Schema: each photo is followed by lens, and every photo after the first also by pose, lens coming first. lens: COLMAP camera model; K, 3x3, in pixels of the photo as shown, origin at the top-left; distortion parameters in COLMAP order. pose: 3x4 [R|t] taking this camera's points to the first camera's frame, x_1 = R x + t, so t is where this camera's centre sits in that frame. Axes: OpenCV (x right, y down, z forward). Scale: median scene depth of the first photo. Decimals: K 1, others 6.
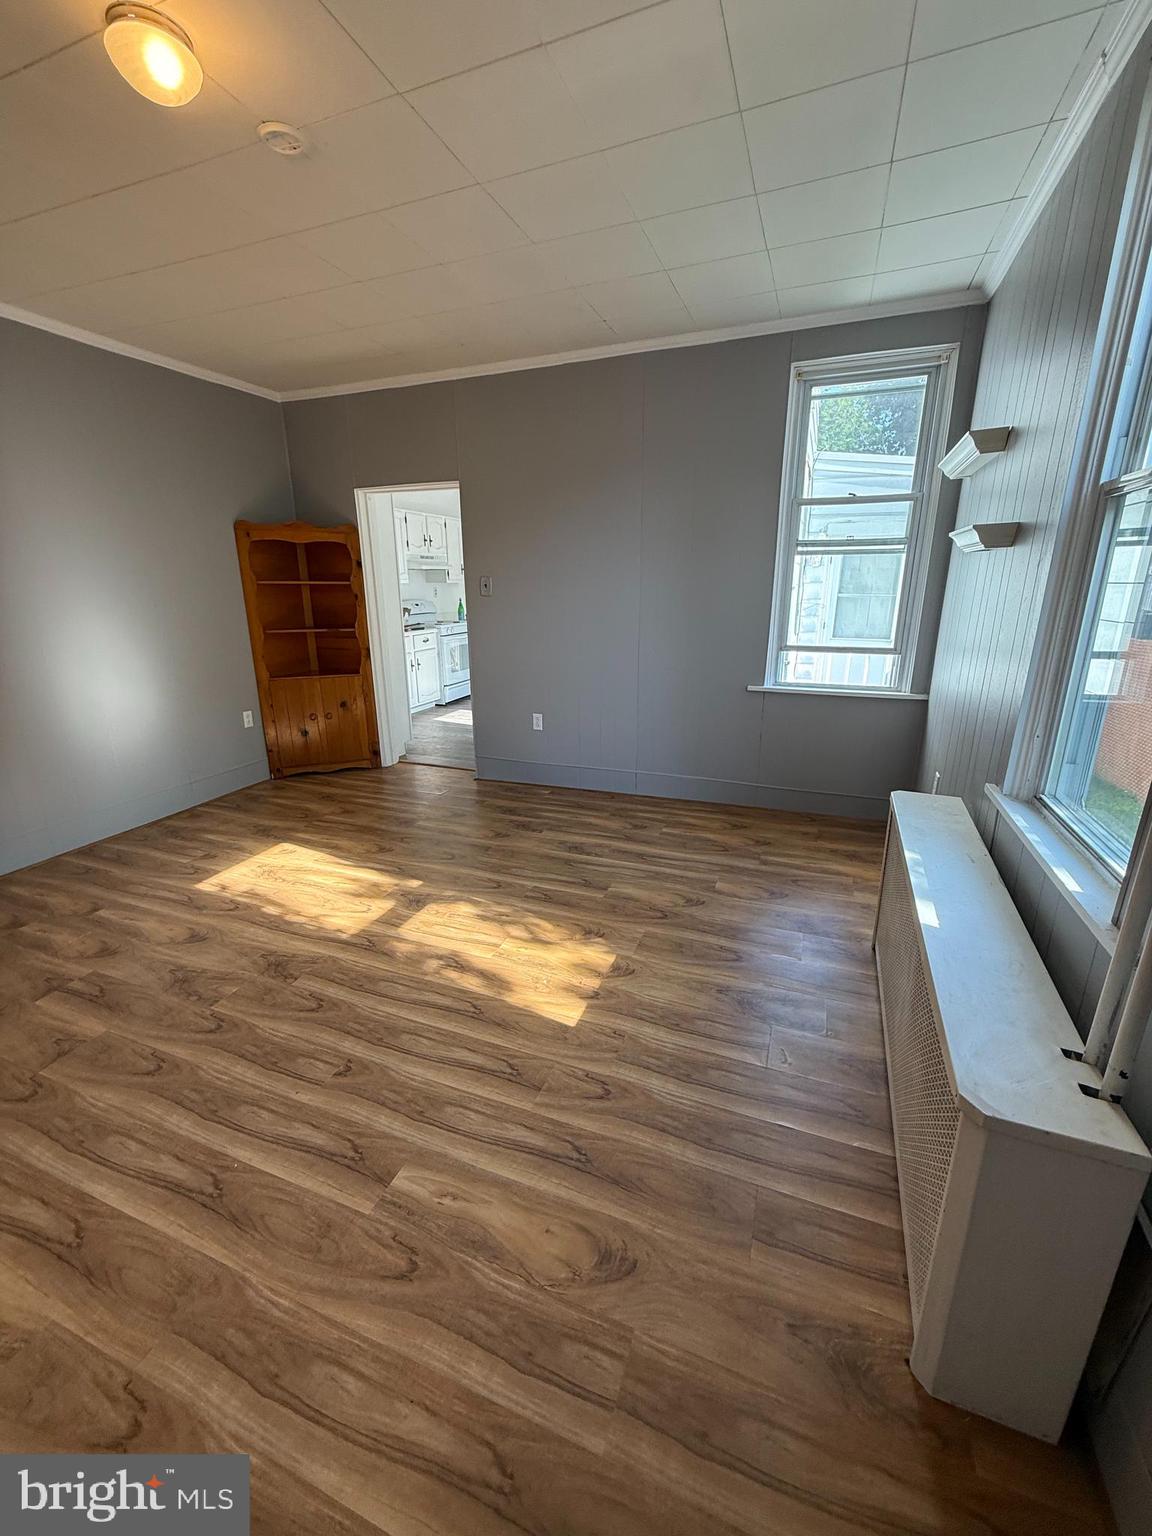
lens RADIAL K [[612.8, 0, 579.1], [0, 612.8, 765.2], [0, 0, 1]] dist [0.001052, 0.000106]
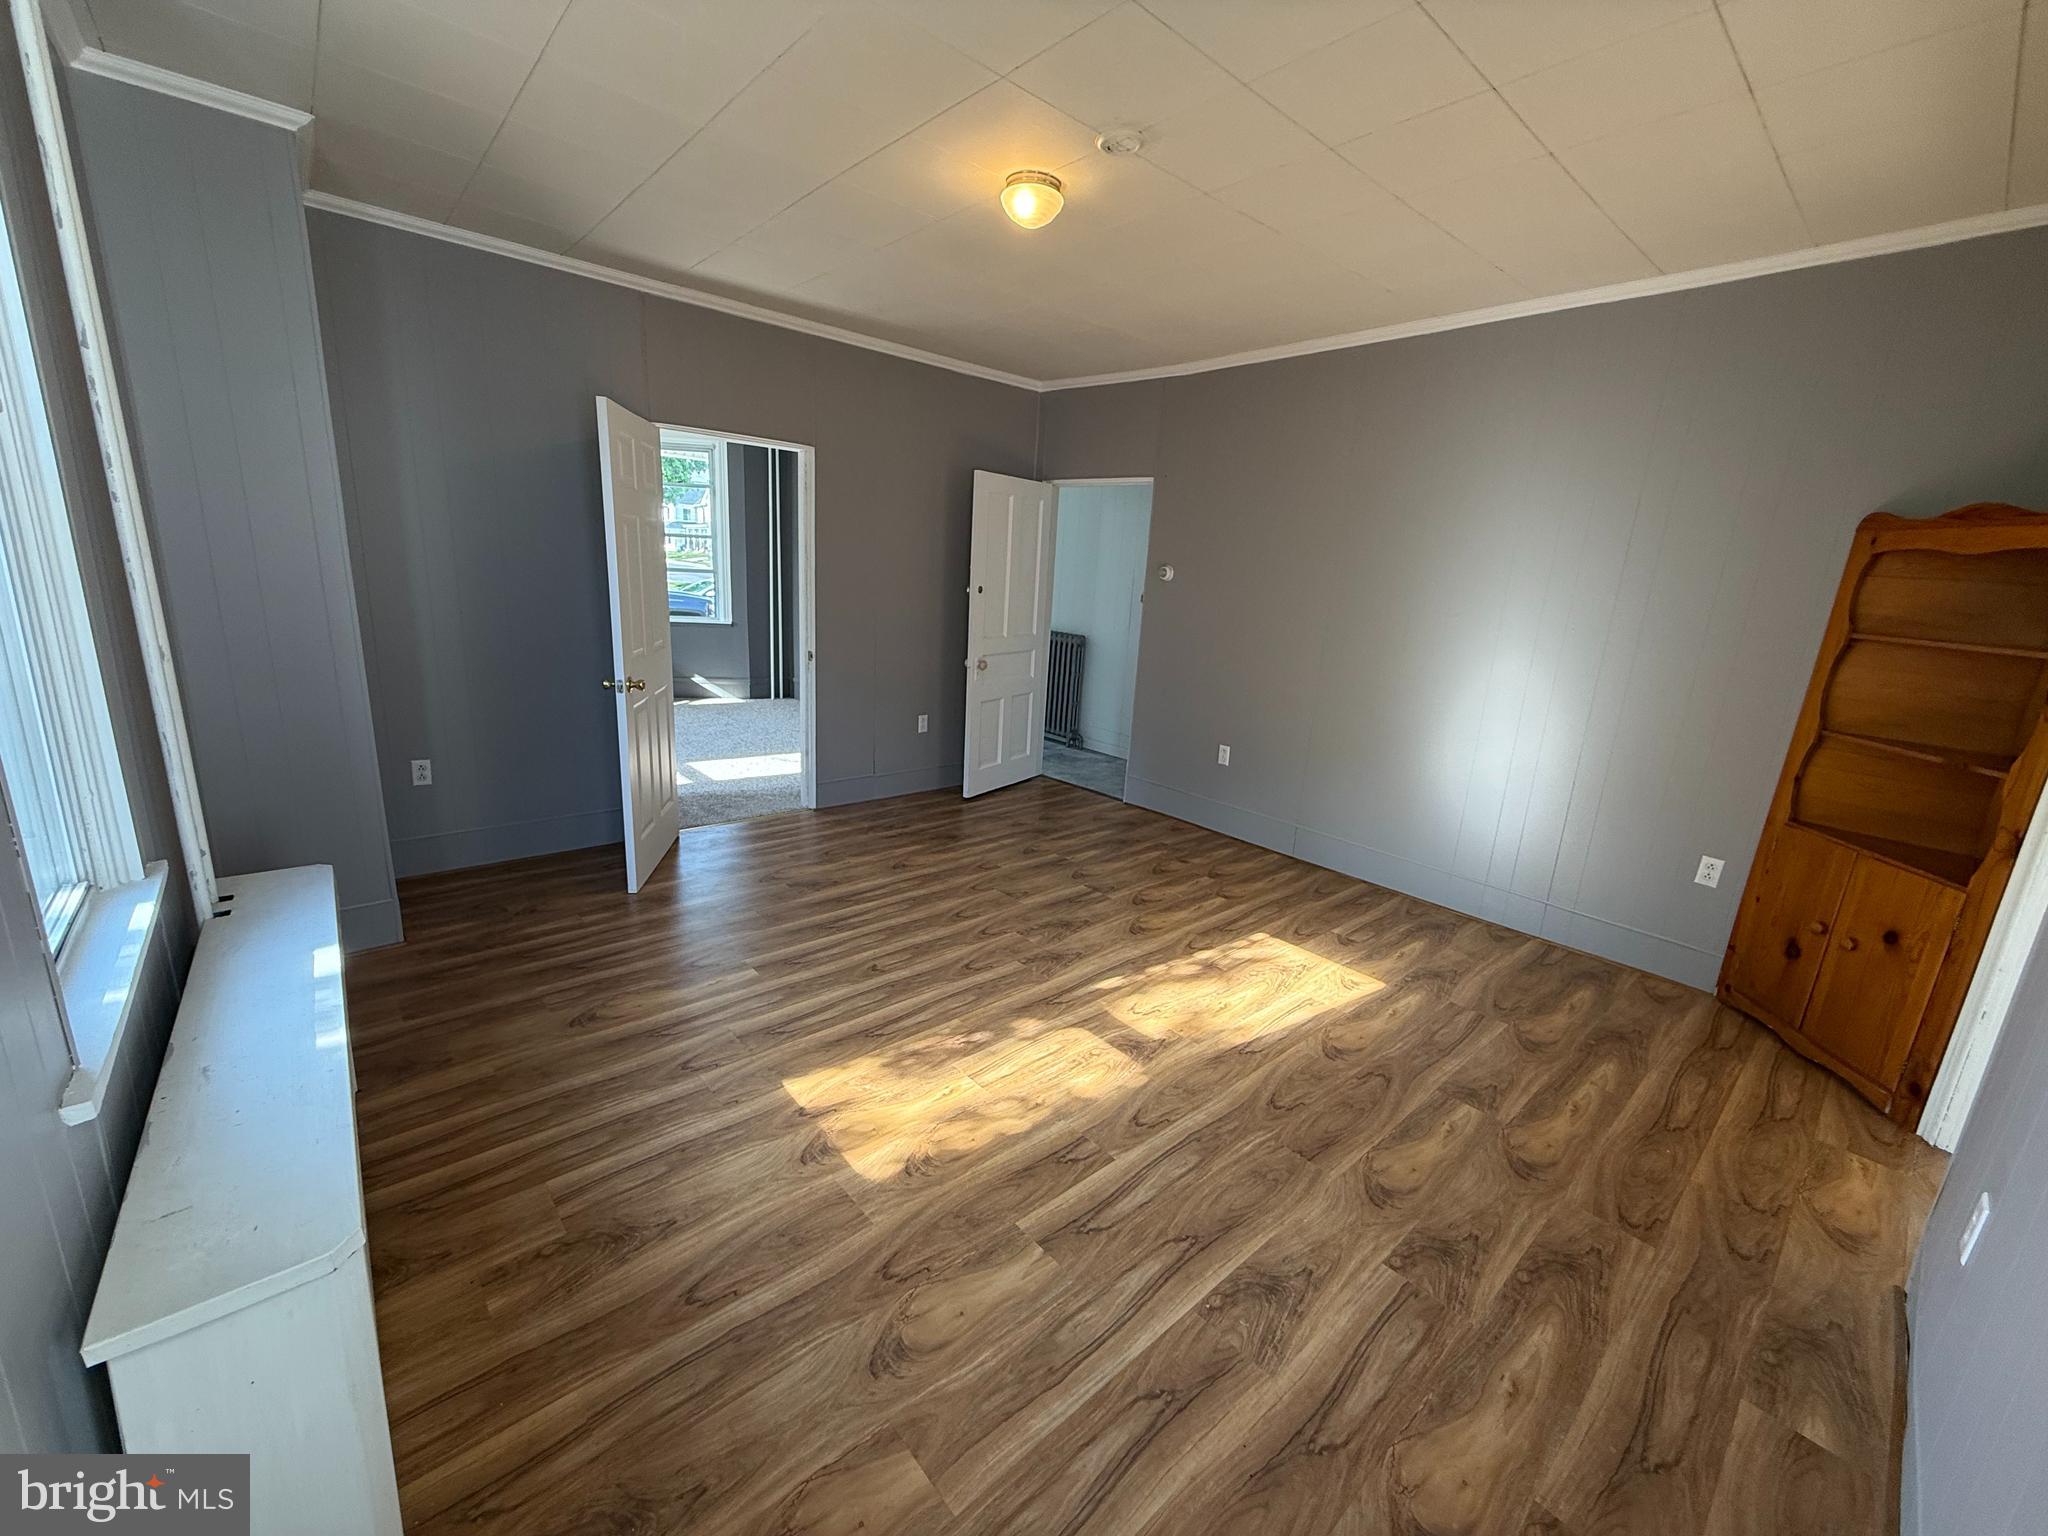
lens RADIAL K [[817.1, 0, 1024.0], [0, 817.1, 768.0], [0, 0, 1]] dist [0.001052, 0.000106]
pose [[-0.458979, 0.197021, -0.866326, 0.537852], [-0.305249, 0.880772, 0.362027, -0.355675], [0.834363, 0.430609, -0.344115, 1.066285]]
